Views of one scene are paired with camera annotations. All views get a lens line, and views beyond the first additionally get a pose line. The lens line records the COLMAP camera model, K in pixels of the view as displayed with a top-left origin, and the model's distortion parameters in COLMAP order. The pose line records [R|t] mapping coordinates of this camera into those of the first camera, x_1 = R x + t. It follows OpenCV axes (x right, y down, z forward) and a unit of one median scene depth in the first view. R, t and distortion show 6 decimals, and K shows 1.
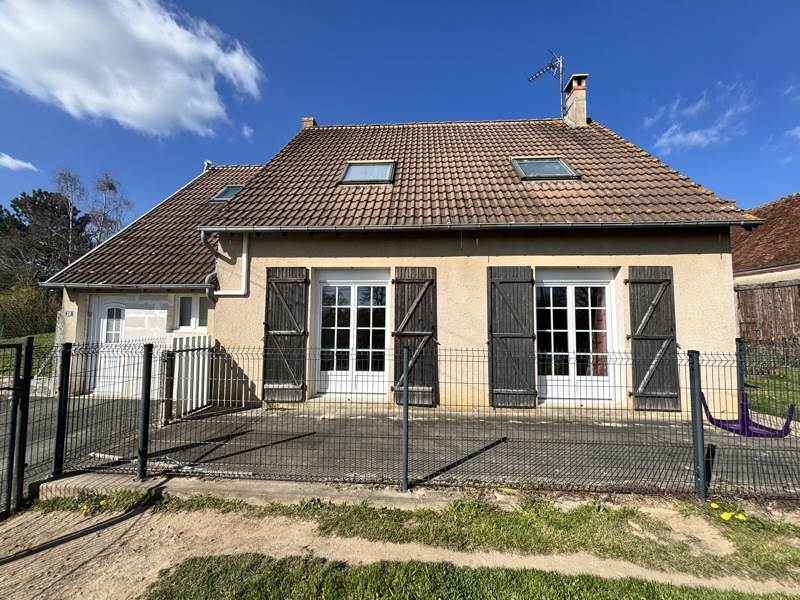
lens RADIAL K [[323.4, 0, 410.0], [0, 323.4, 299.6], [0, 0, 1]] dist [0.000189, -0.000252]
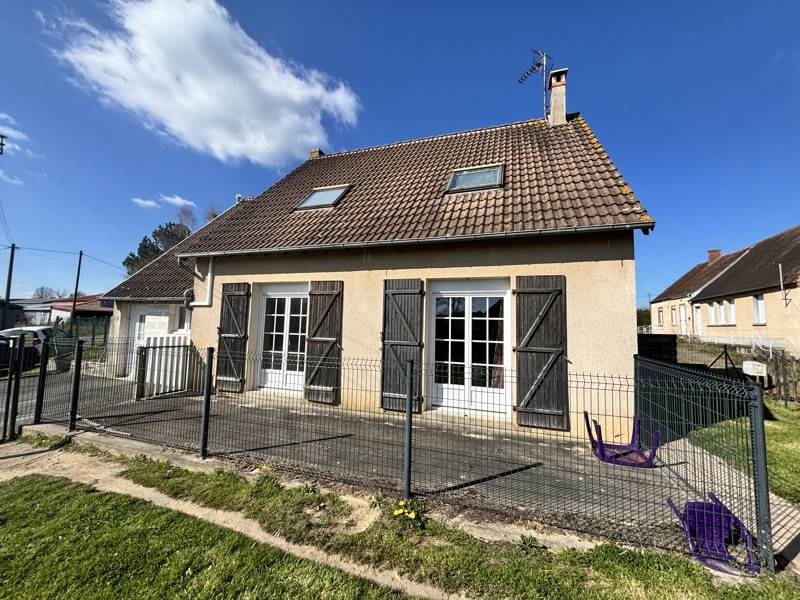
lens RADIAL K [[323.4, 0, 410.0], [0, 323.4, 299.6], [0, 0, 1]] dist [0.000189, -0.000252]
pose [[0.965132, -0.003943, -0.261733, 0.604640], [-0.003416, 0.999612, -0.027656, -0.004503], [0.261741, 0.027586, 0.964744, -0.023950]]
